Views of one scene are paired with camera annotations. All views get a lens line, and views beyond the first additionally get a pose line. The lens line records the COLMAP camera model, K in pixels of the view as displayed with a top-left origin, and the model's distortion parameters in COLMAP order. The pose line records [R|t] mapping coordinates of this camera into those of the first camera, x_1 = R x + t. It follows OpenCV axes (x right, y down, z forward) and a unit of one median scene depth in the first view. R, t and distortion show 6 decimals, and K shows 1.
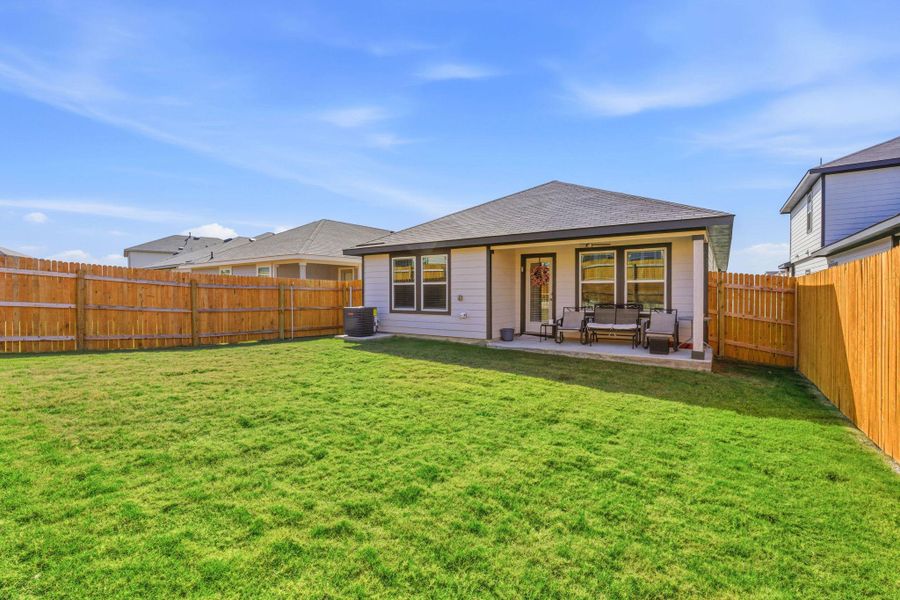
lens RADIAL K [[403.7, 0, 451.2], [0, 403.7, 296.0], [0, 0, 1]] dist [-0.002740, -0.000132]
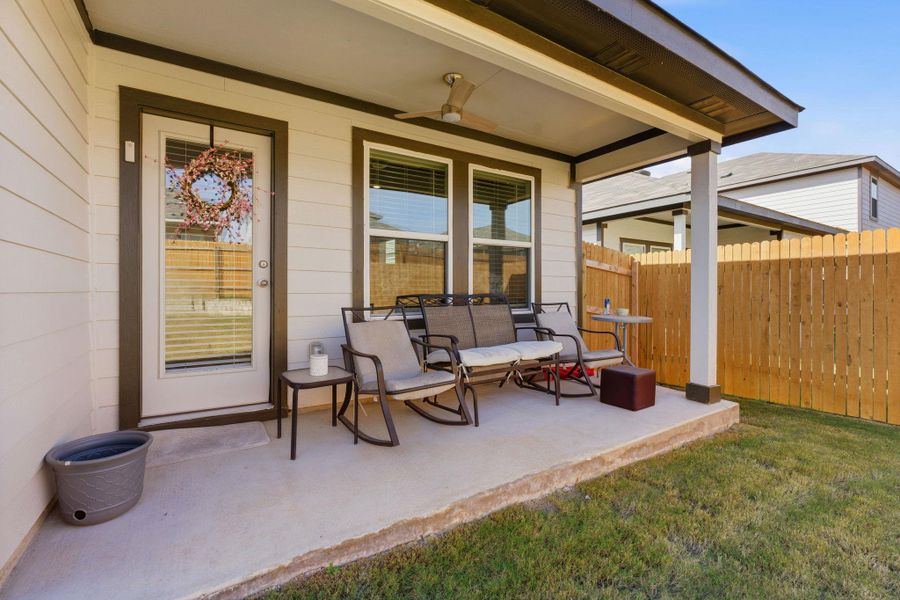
lens RADIAL K [[403.7, 0, 452.6], [0, 403.7, 295.8], [0, 0, 1]] dist [-0.002740, -0.000132]
pose [[0.379465, -0.008446, 0.925168, 0.037033], [0.011078, 0.999928, 0.004585, 0.018022], [-0.925140, 0.008510, 0.379531, 0.808416]]
